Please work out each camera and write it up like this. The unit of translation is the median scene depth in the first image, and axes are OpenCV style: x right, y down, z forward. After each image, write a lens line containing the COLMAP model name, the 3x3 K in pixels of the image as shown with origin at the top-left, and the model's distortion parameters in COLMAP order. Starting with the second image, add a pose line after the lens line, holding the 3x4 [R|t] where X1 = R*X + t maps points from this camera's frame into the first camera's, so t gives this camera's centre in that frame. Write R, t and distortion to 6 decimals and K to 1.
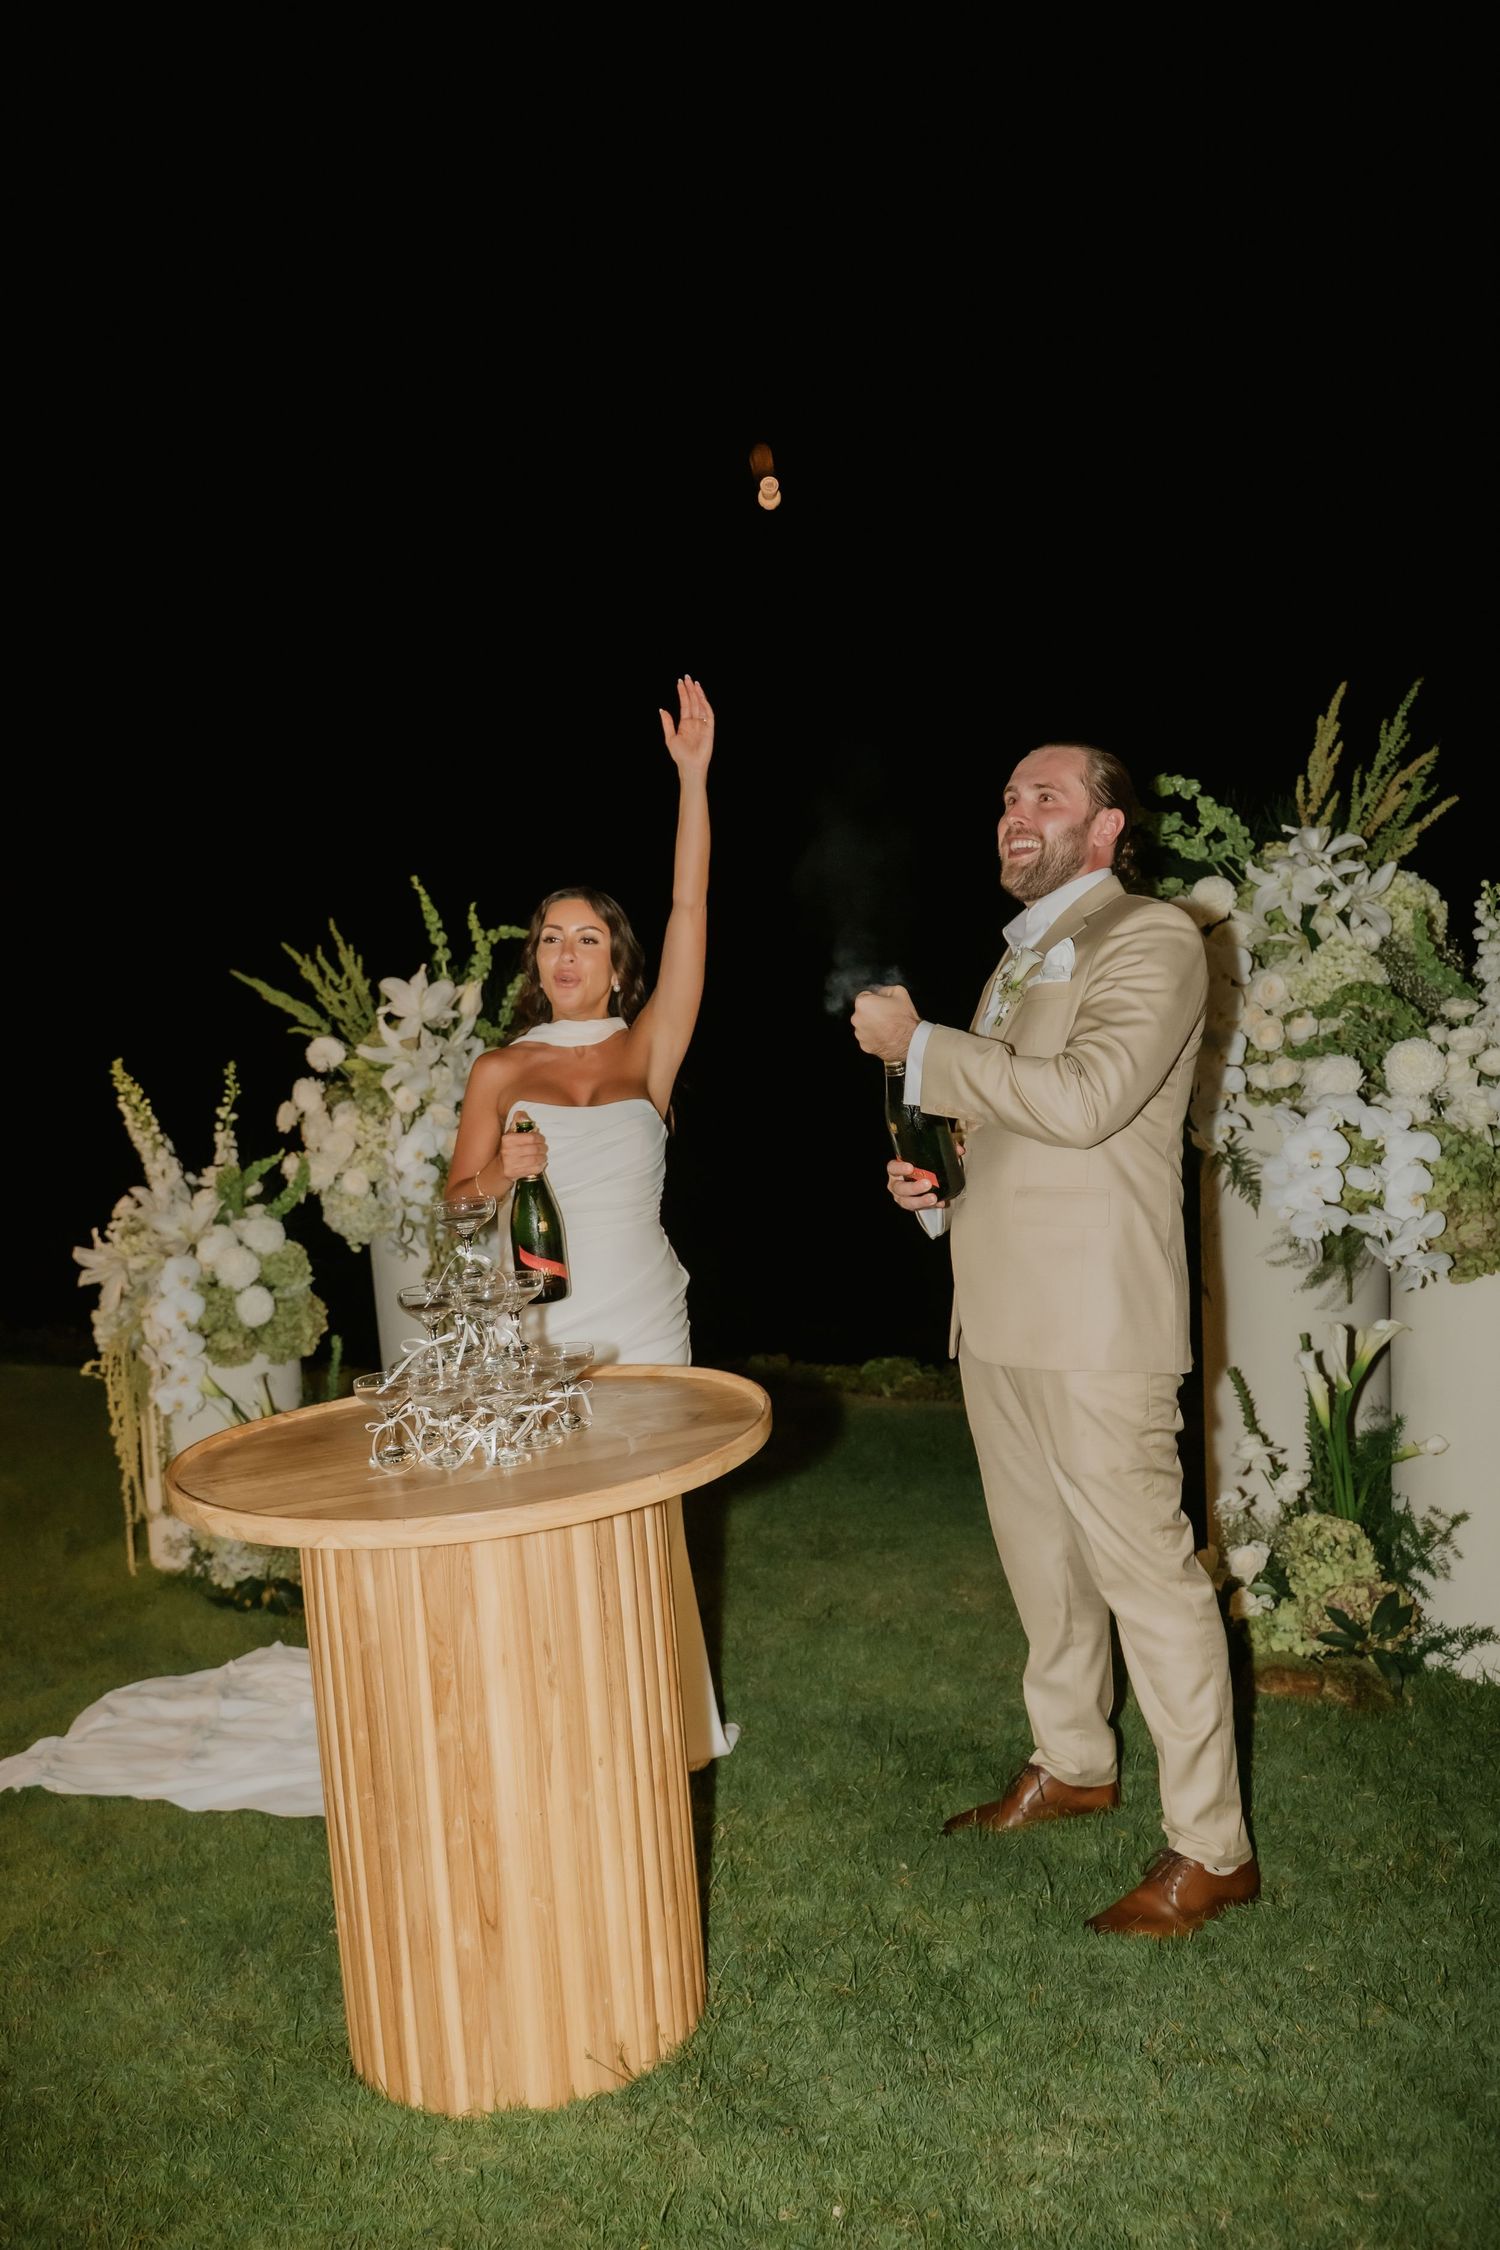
lens RADIAL K [[1871.7, 0, 766.0], [0, 1871.7, 1135.5], [0, 0, 1]] dist [-0.000541, -0.001384]
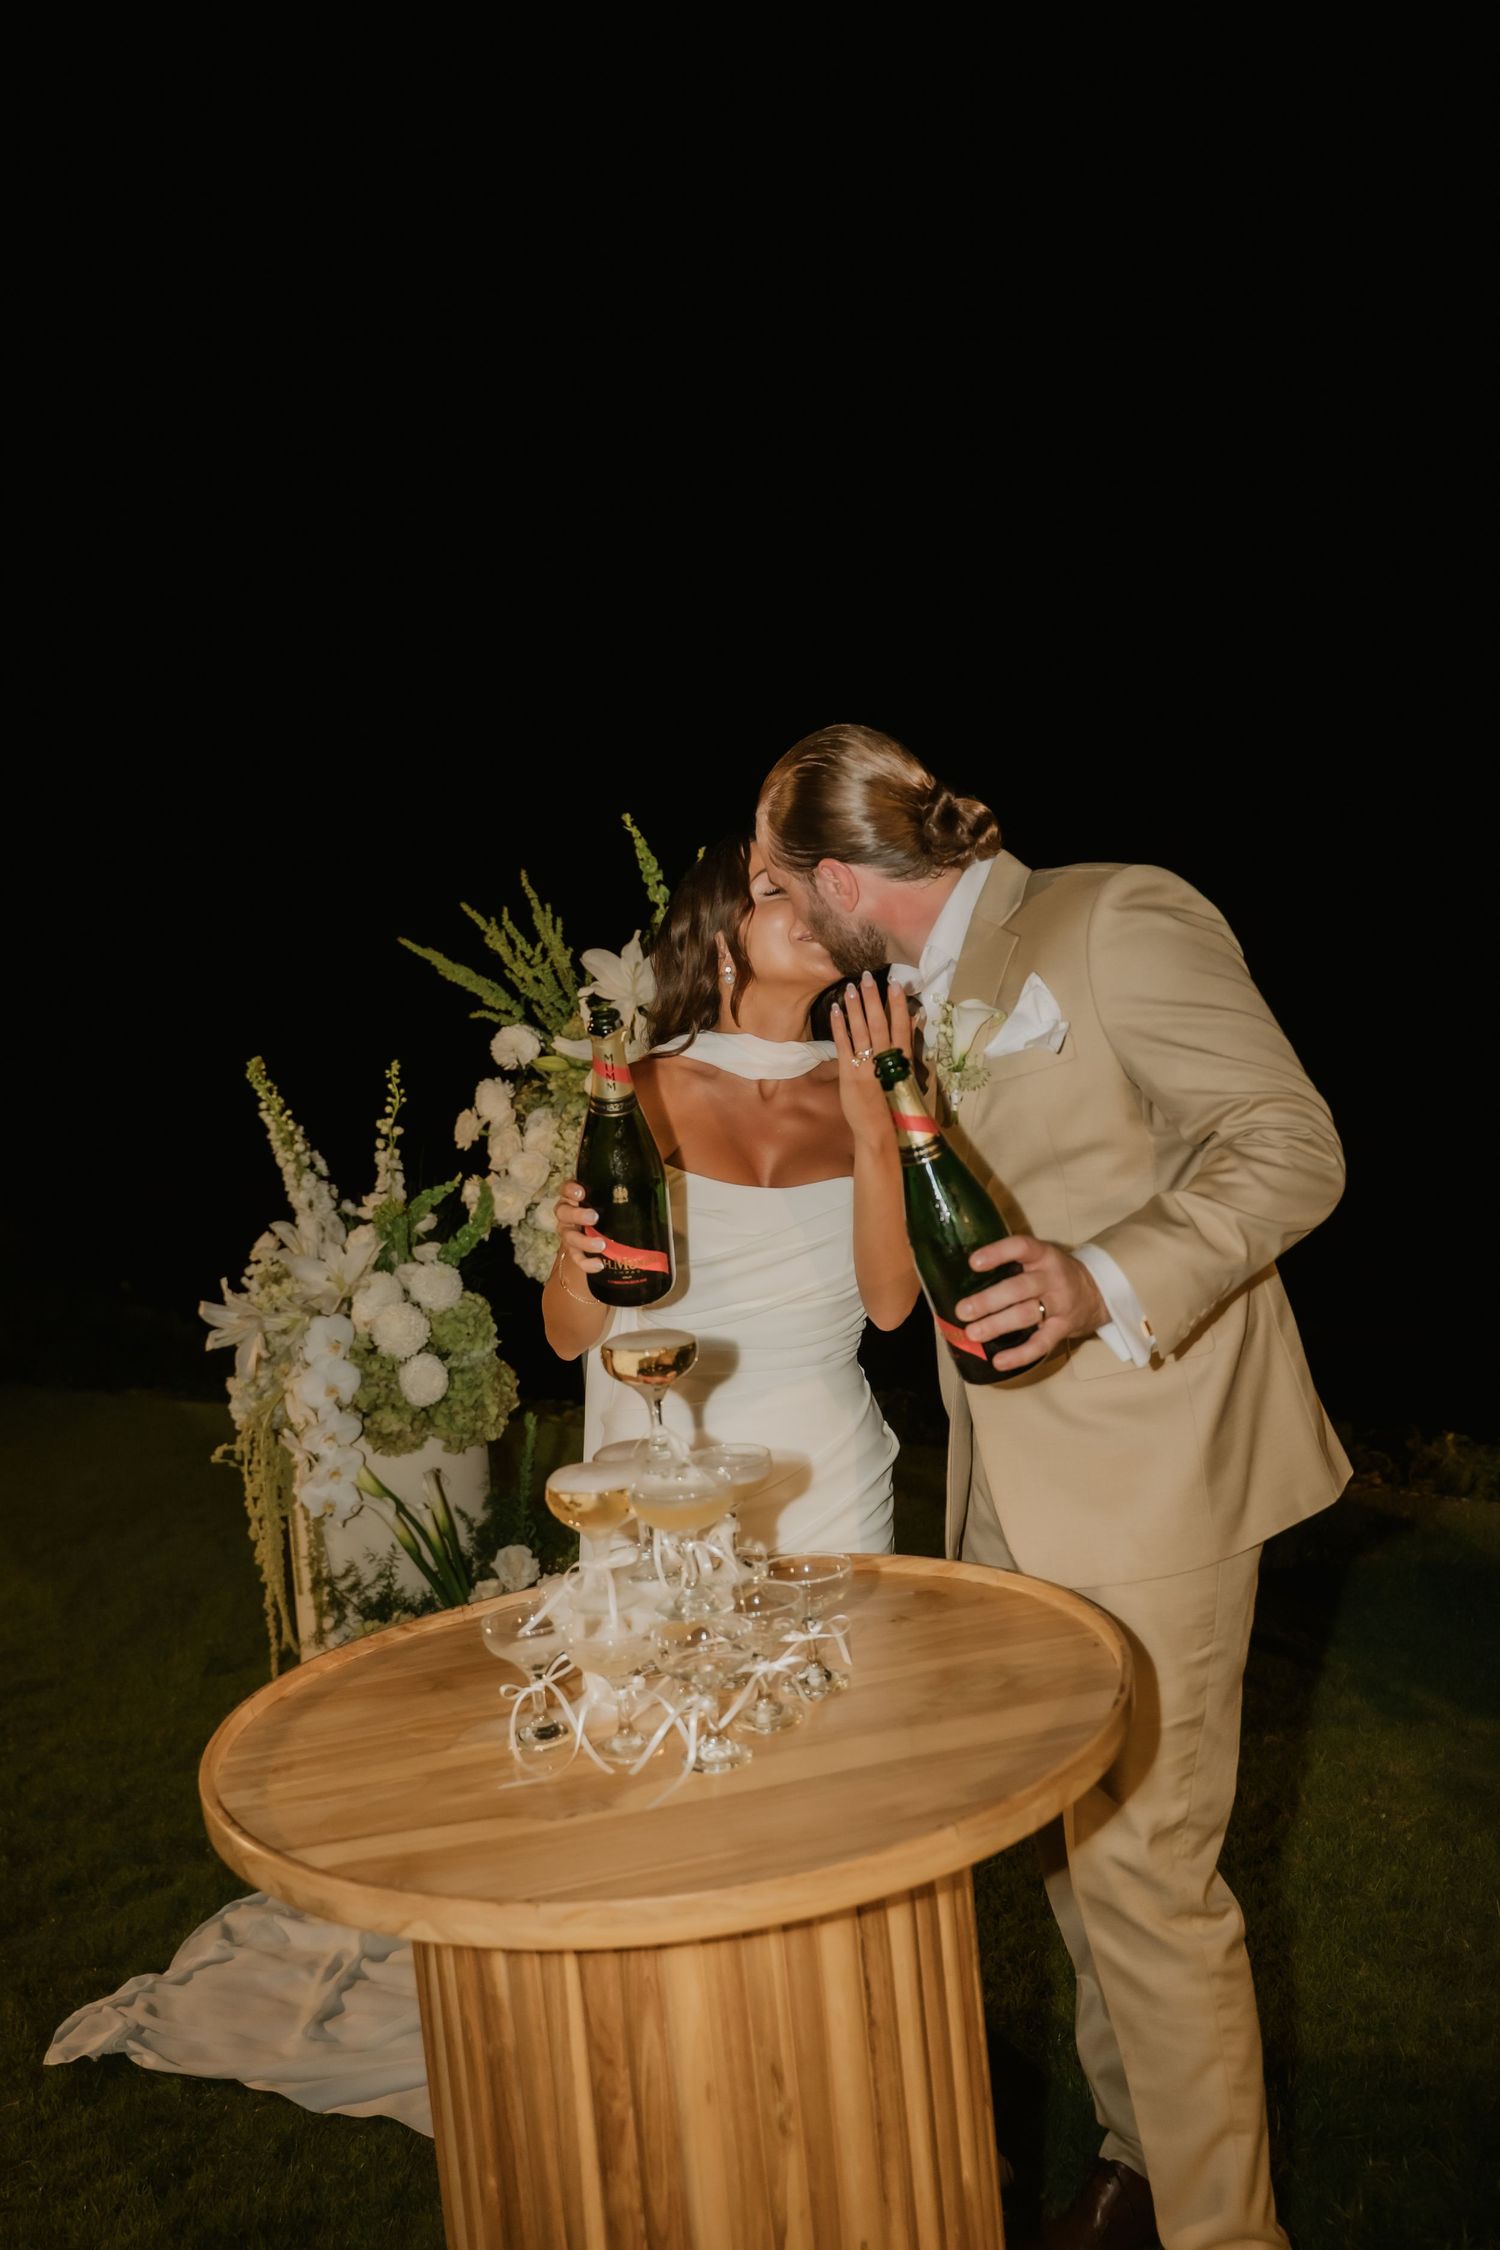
lens RADIAL K [[2133.4, 0, 750.0], [0, 2133.4, 1125.0], [0, 0, 1]] dist [-0.002300, -0.005635]
pose [[0.989013, -0.002697, -0.147801, -0.009971], [0.005400, 0.999825, 0.017893, -0.028390], [0.147727, -0.018495, 0.988855, 0.151931]]
